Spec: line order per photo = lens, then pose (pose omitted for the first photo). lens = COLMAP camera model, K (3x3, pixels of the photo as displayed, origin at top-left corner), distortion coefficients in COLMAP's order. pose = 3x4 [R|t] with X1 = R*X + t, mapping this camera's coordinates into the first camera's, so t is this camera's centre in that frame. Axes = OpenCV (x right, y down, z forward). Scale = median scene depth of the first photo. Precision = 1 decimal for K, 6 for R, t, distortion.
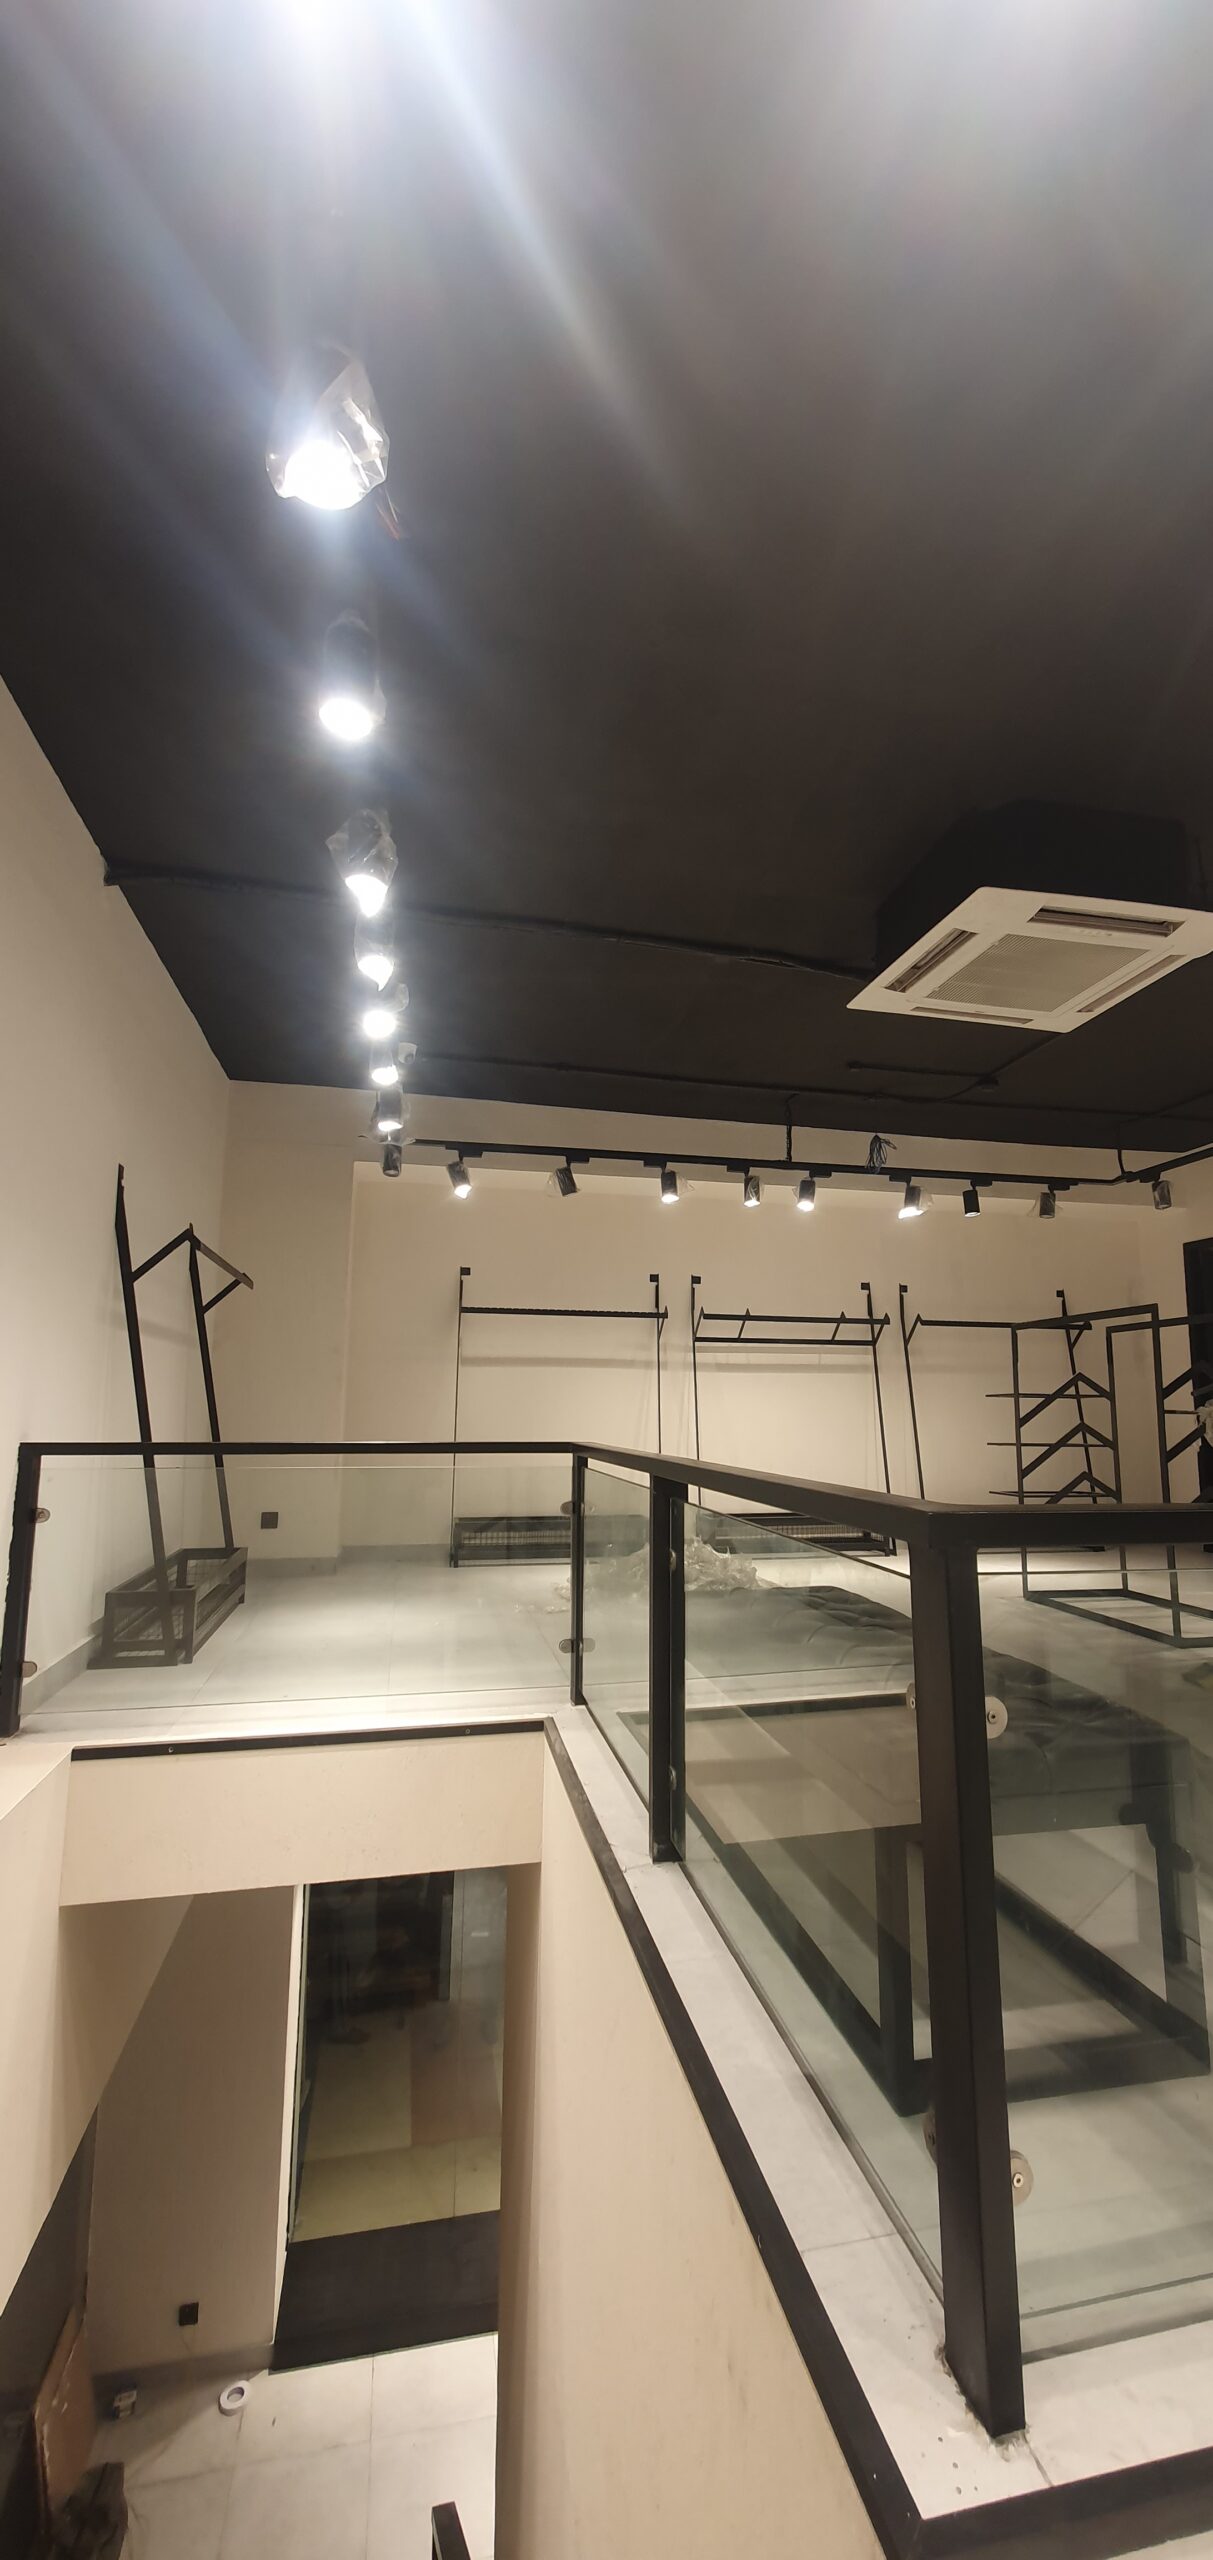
lens RADIAL K [[1011.7, 0, 637.4], [0, 1011.7, 1273.7], [0, 0, 1]] dist [0.010425, -0.003950]
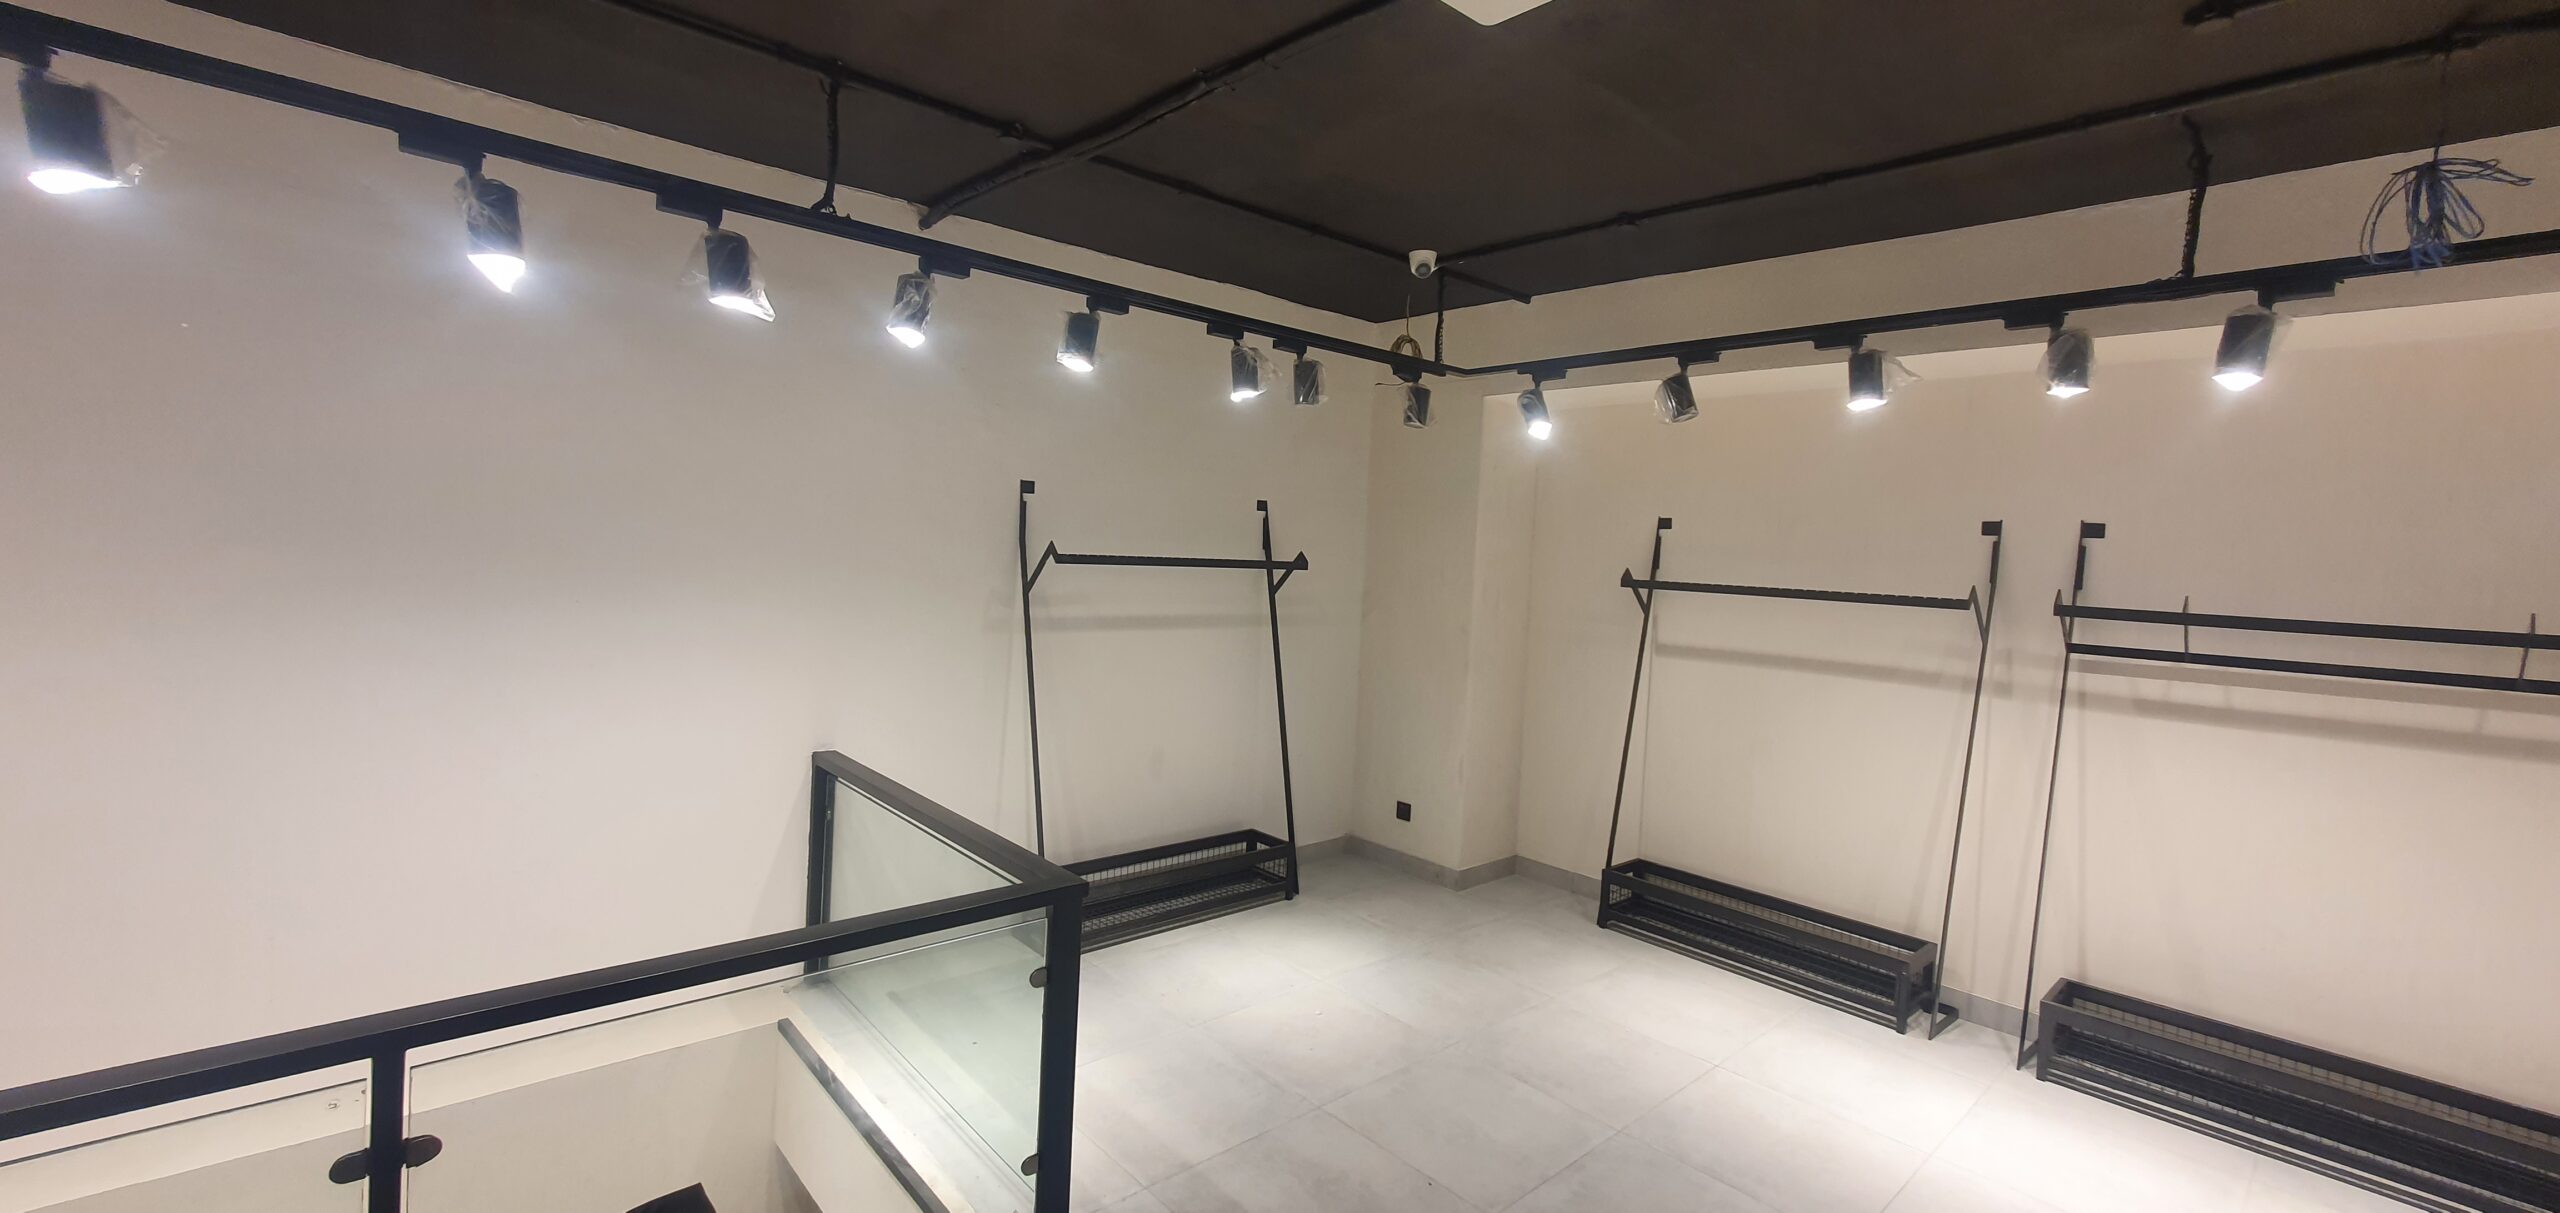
lens RADIAL K [[1017.0, 0, 1274.8], [0, 1017.0, 572.2], [0, 0, 1]] dist [0.006123, 0.000138]
pose [[0.484204, 0.038385, -0.874113, 0.346913], [0.071797, 0.993925, 0.083417, -0.050949], [0.872005, -0.103149, 0.478506, 0.444151]]
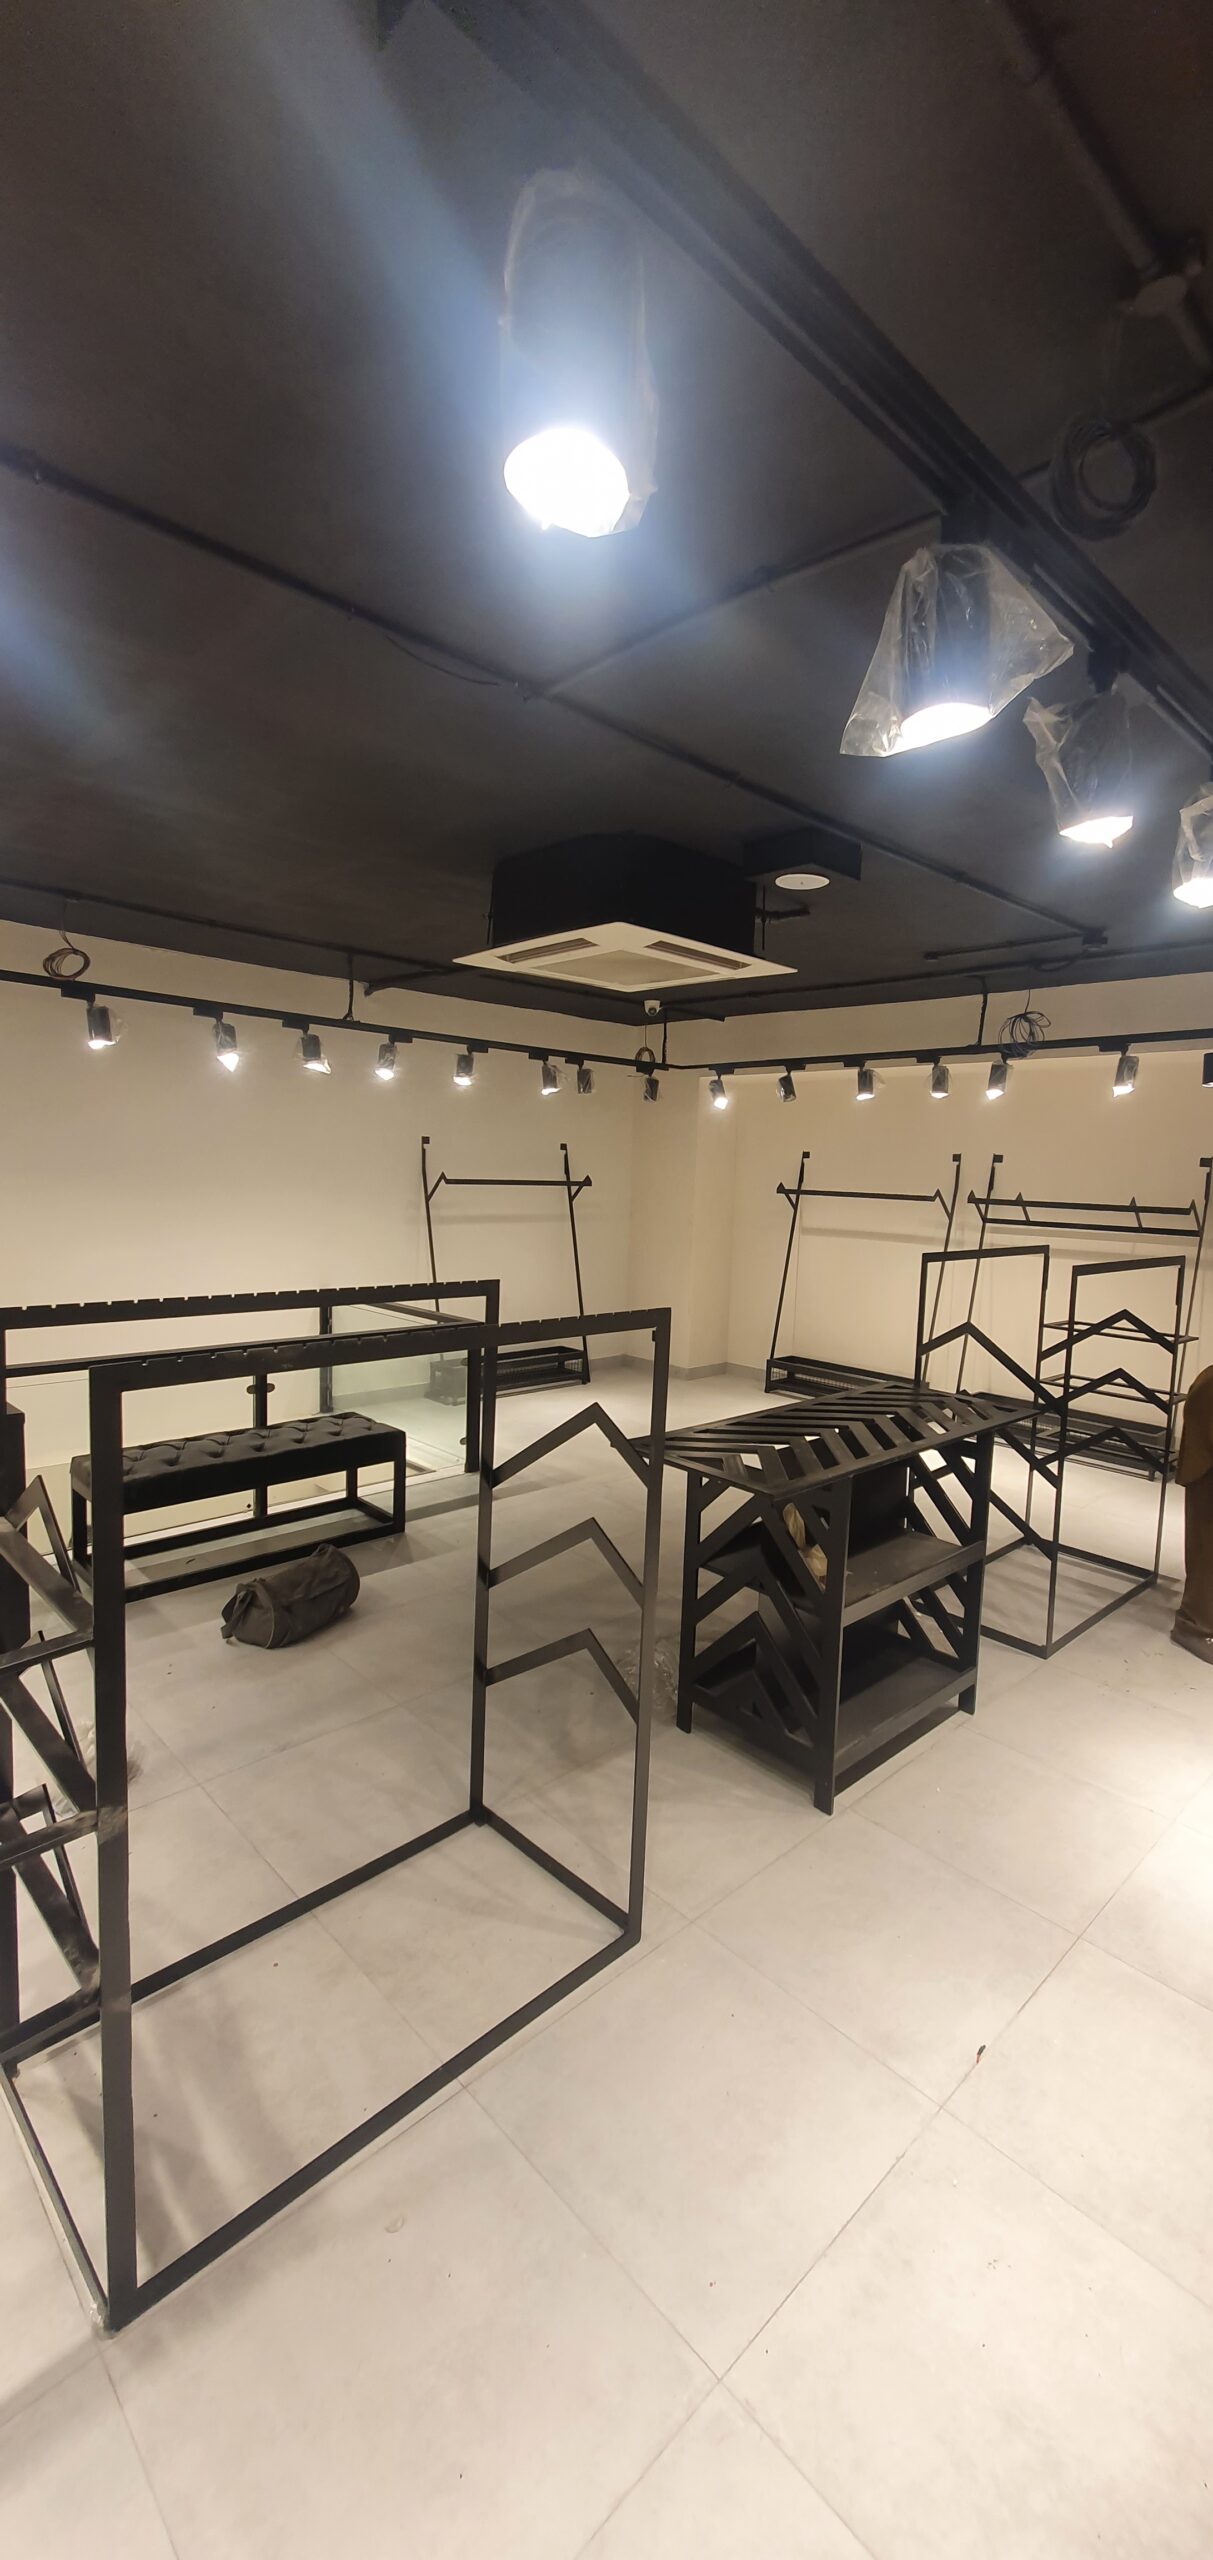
lens RADIAL K [[1017.0, 0, 635.2], [0, 1017.0, 1276.3], [0, 0, 1]] dist [0.006123, 0.000138]
pose [[0.521398, 0.101478, -0.847258, 0.803482], [0.082804, 0.982201, 0.168598, -0.085817], [0.849286, -0.158064, 0.503715, 0.222354]]
